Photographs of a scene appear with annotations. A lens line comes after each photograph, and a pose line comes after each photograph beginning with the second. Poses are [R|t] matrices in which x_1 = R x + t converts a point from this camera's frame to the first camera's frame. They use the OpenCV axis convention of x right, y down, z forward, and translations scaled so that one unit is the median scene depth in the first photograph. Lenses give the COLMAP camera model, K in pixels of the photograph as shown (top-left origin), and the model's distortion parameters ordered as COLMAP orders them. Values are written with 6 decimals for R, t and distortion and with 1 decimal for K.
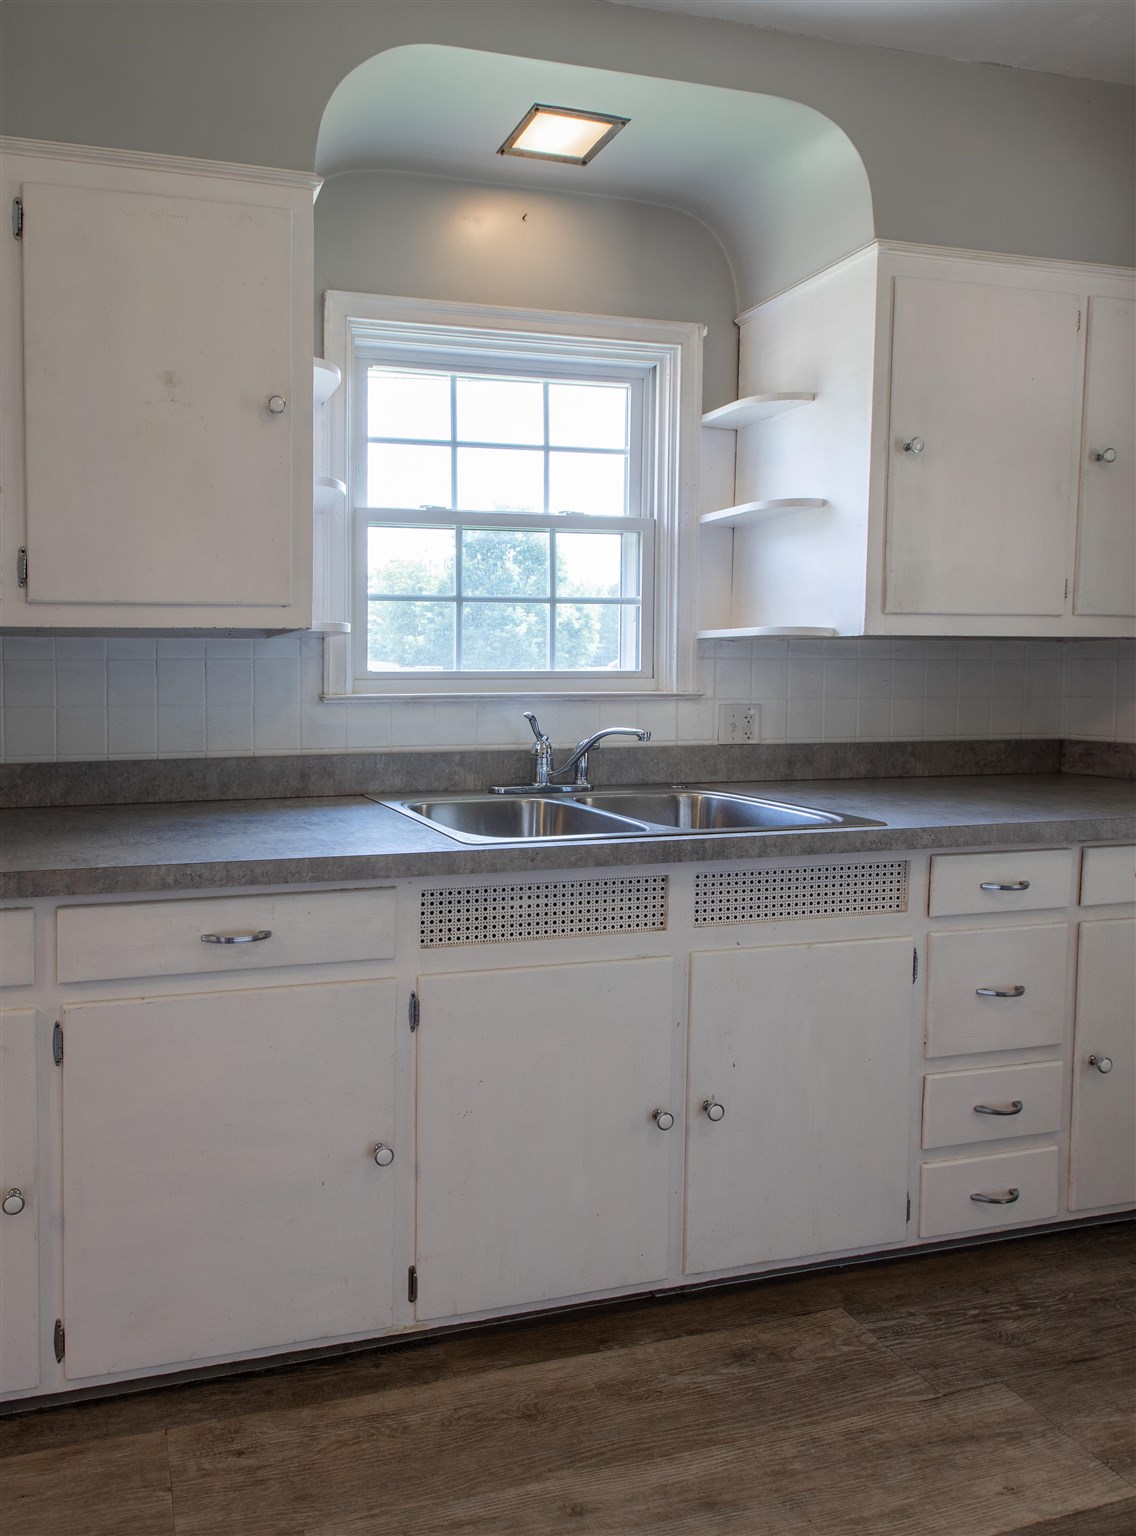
lens RADIAL K [[692.0, 0, 566.8], [0, 692.0, 705.6], [0, 0, 1]] dist [-0.001650, -0.000122]
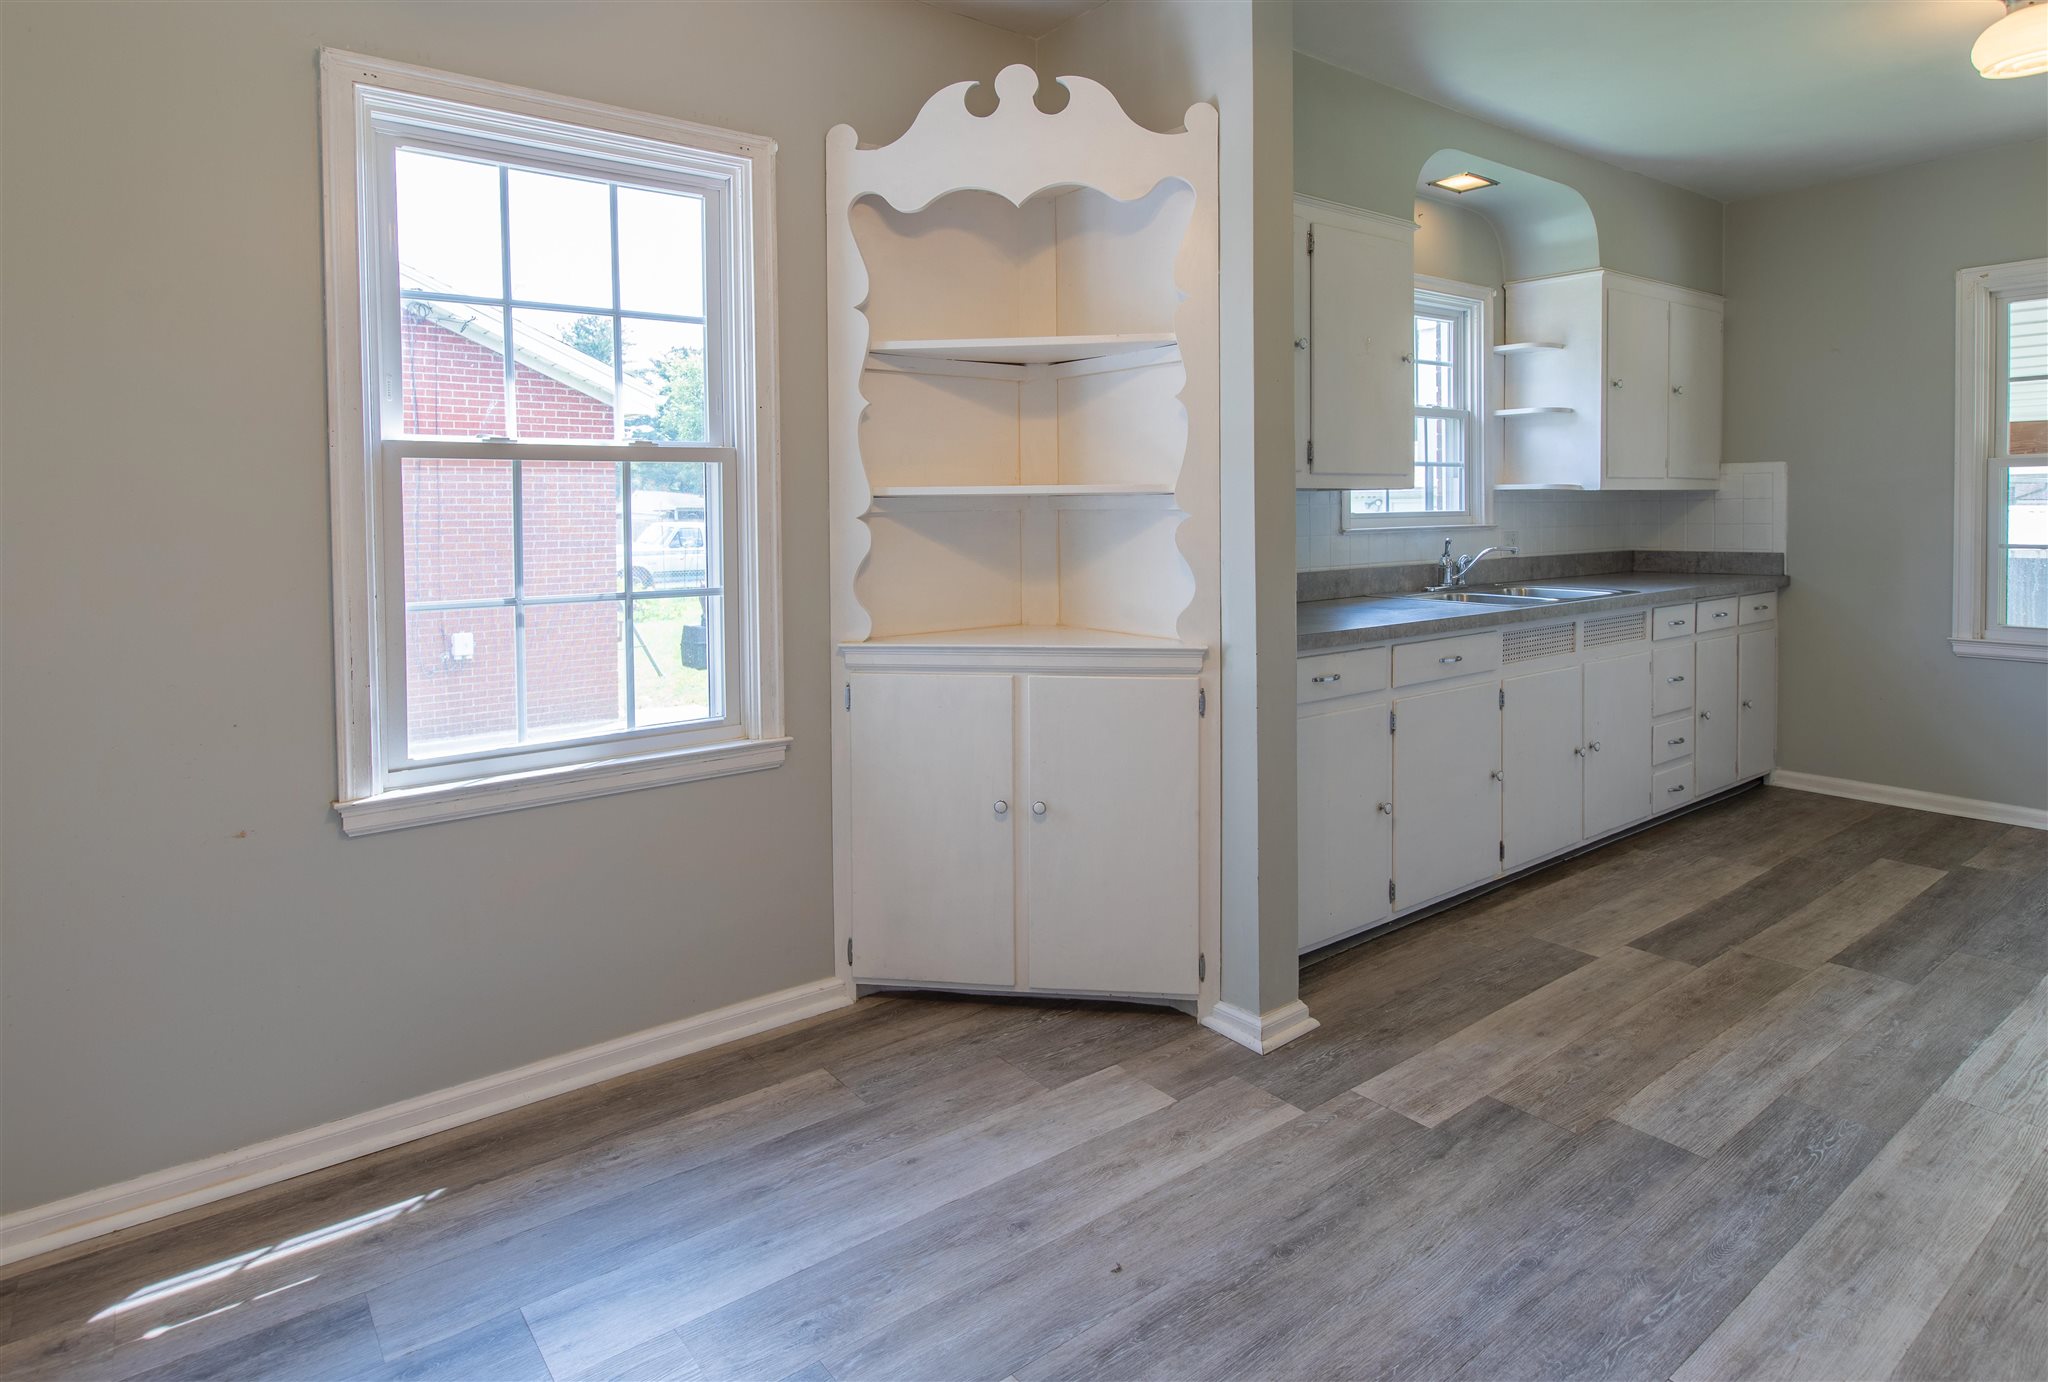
lens RADIAL K [[1137.6, 0, 1017.6], [0, 1137.6, 531.9], [0, 0, 1]] dist [0.000124, -0.001968]
pose [[0.895749, -0.016586, 0.444251, -2.068934], [0.025266, 0.999588, -0.013626, 0.005502], [-0.443842, 0.023430, 0.895799, -0.876748]]
